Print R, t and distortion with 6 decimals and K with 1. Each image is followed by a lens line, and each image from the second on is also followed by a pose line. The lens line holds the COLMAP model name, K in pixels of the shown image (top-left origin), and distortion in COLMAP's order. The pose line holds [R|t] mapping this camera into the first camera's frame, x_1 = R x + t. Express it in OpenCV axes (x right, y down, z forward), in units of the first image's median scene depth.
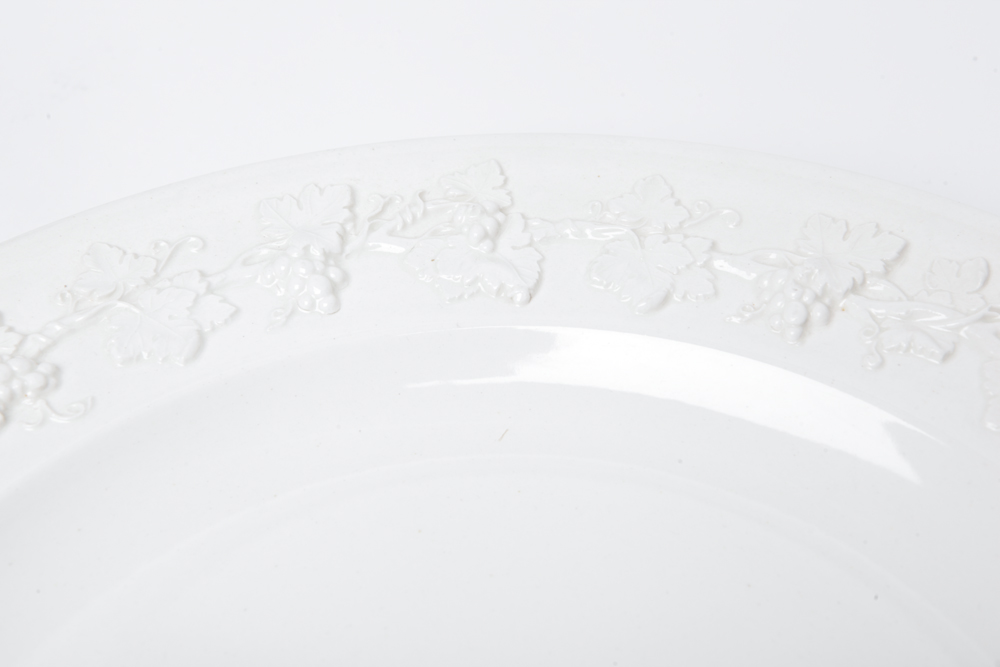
lens RADIAL K [[1969.0, 0, 501.1], [0, 1969.0, 331.5], [0, 0, 1]] dist [0.357993, 0.000000]
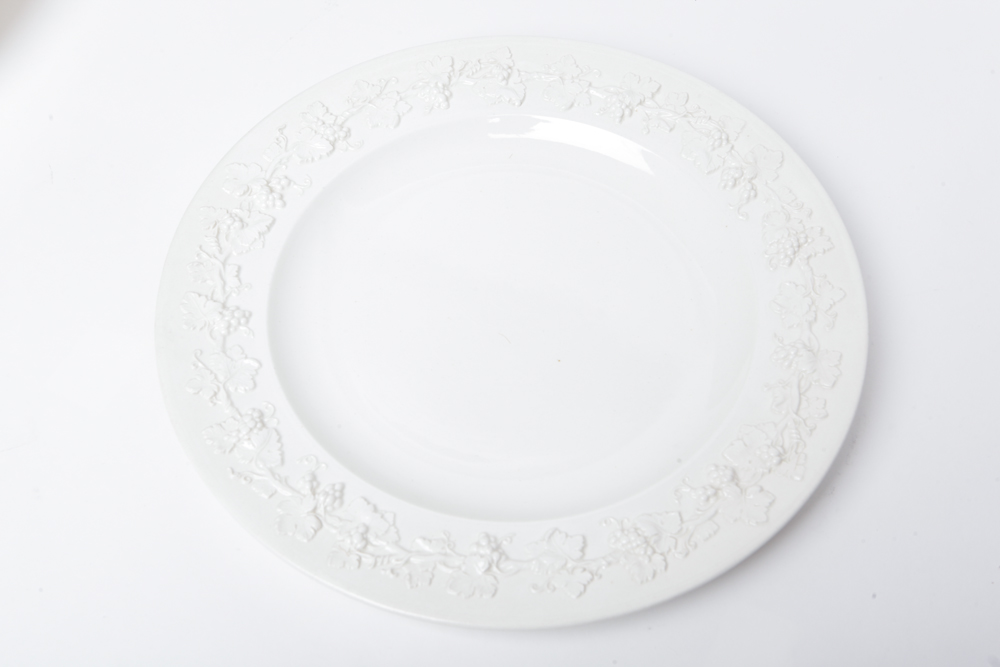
lens RADIAL K [[1291.9, 0, 497.5], [0, 1291.9, 334.3], [0, 0, 1]] dist [0.045702, 0.000000]
pose [[0.999184, 0.007076, 0.039754, -0.084172], [-0.015860, 0.974178, 0.225224, -0.106674], [-0.037134, -0.225671, 0.973496, -0.768270]]
